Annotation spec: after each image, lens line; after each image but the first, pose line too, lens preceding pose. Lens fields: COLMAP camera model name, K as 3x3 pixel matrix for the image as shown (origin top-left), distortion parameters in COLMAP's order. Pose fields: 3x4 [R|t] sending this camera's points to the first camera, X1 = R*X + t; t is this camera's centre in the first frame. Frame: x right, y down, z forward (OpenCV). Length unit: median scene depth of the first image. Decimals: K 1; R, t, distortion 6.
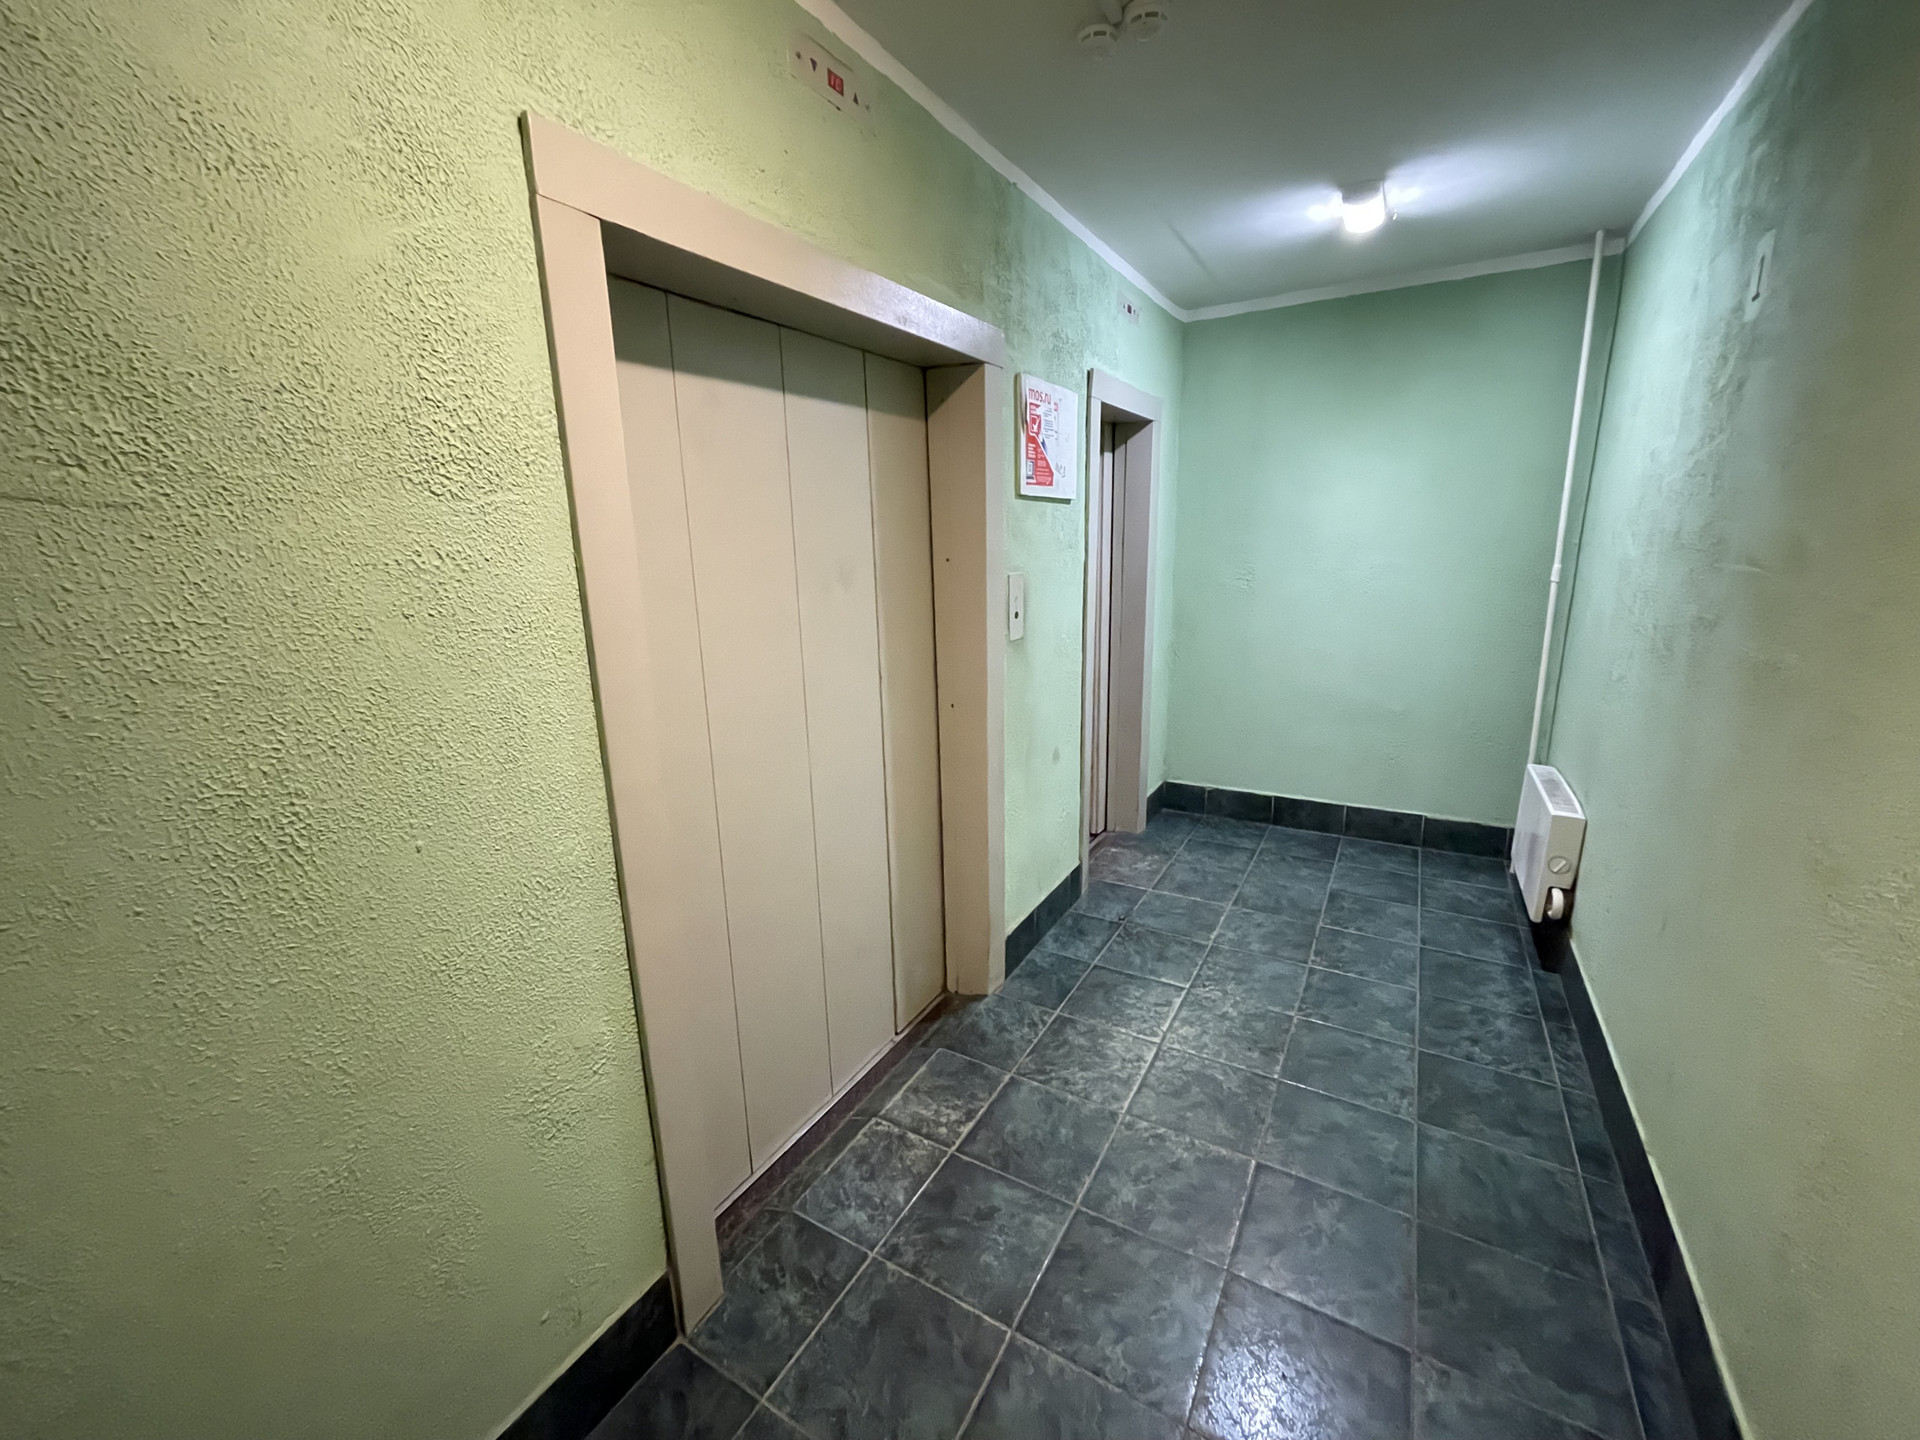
lens RADIAL K [[775.2, 0, 960.0], [0, 775.2, 720.0], [0, 0, 1]] dist [-0.001558, 0.001187]
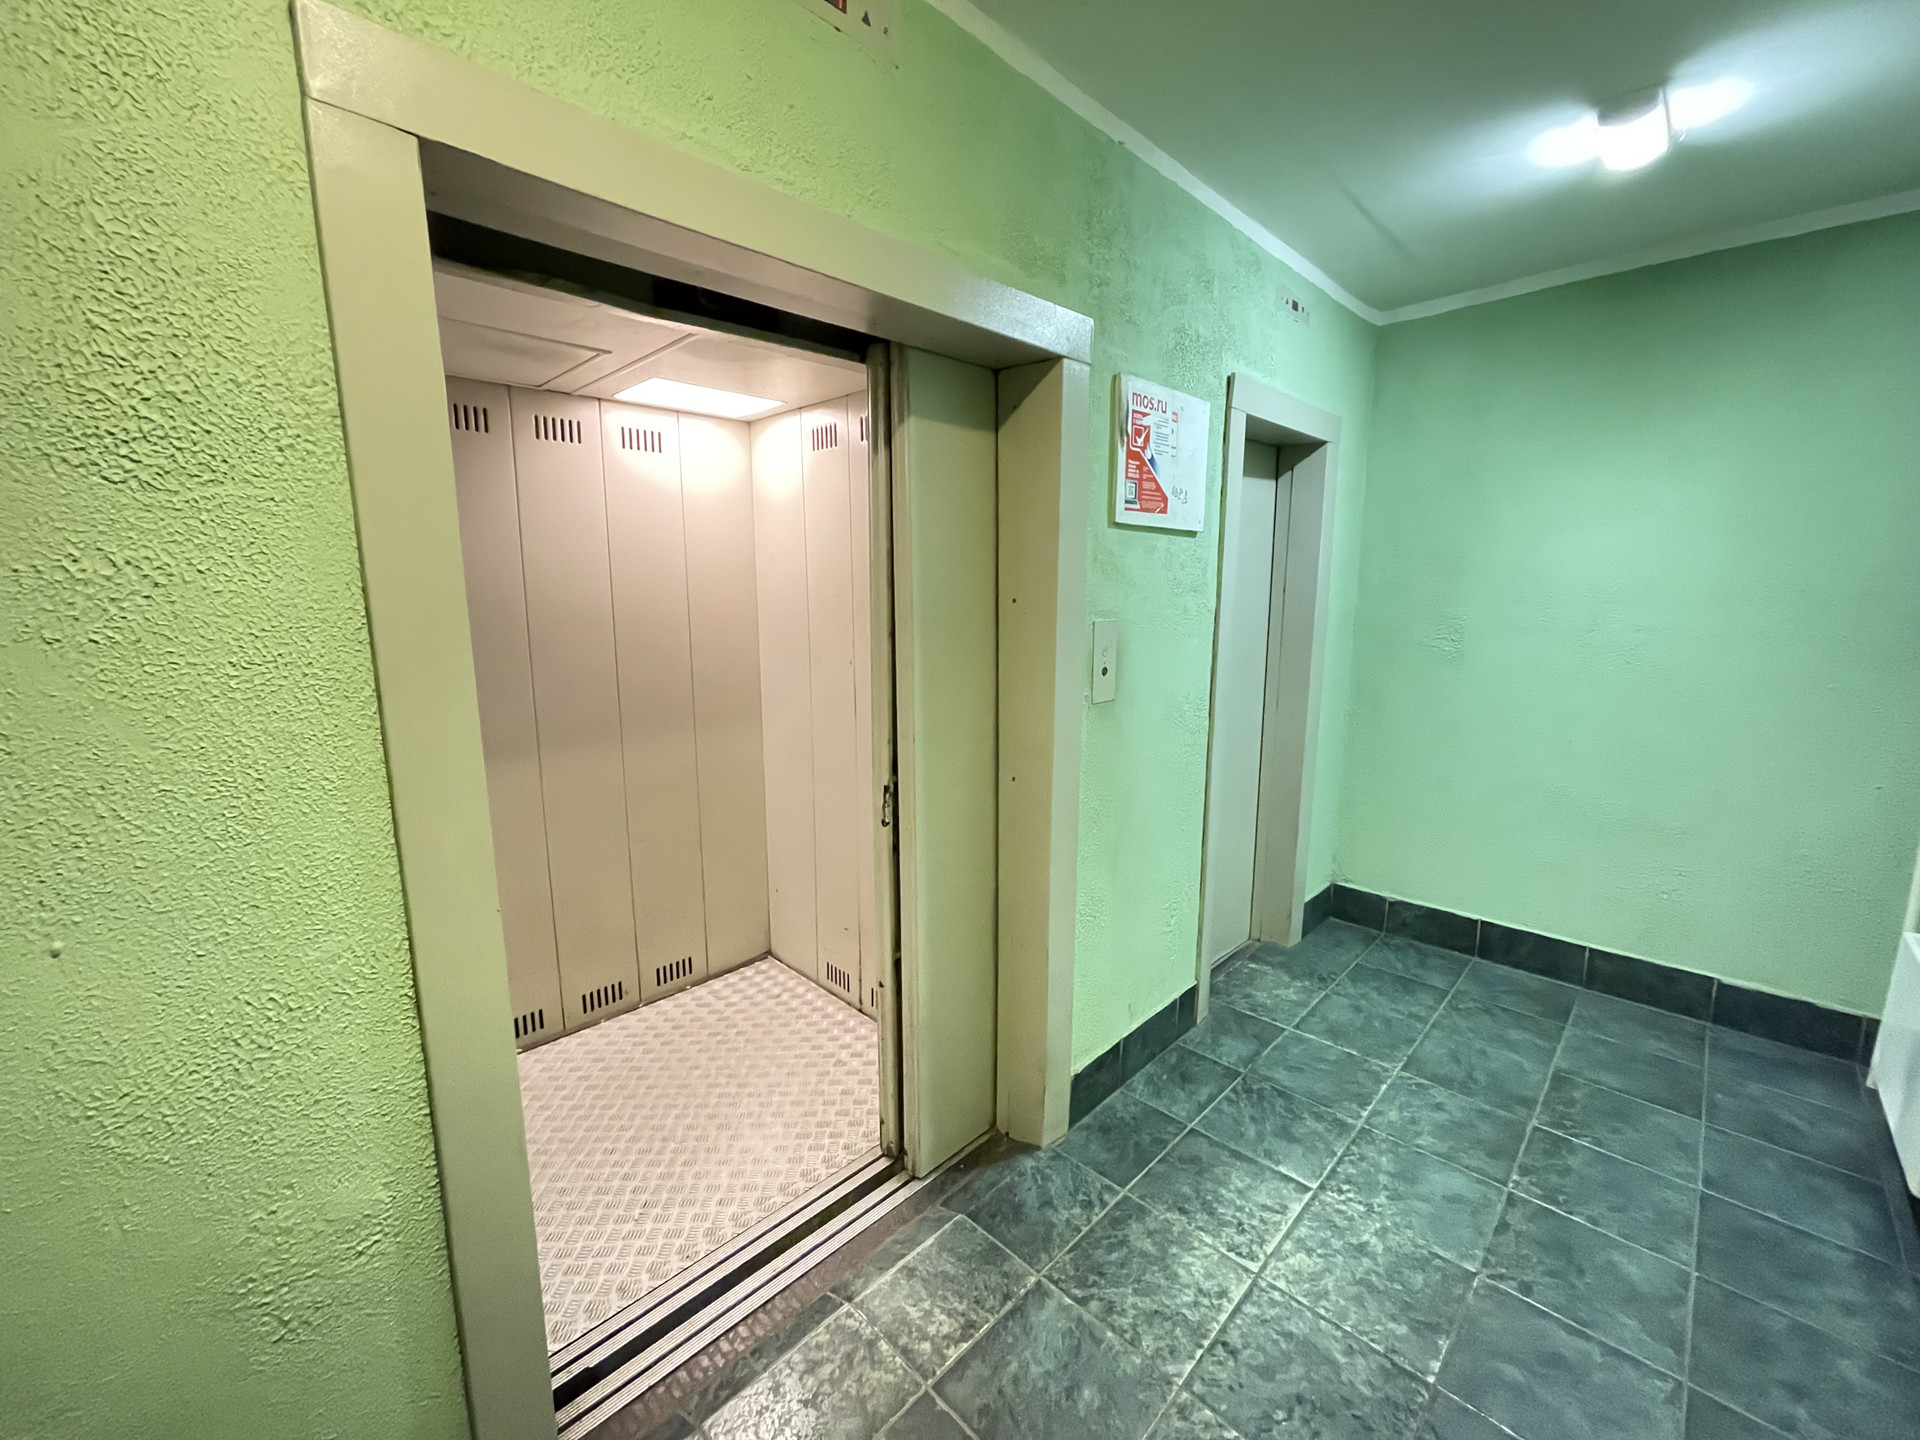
lens RADIAL K [[770.4, 0, 957.0], [0, 770.4, 717.4], [0, 0, 1]] dist [-0.003075, -0.000015]
pose [[0.967338, 0.062777, -0.245592, 0.126086], [-0.077693, 0.995646, -0.051515, -0.036199], [0.241288, 0.068913, 0.968004, 0.200758]]
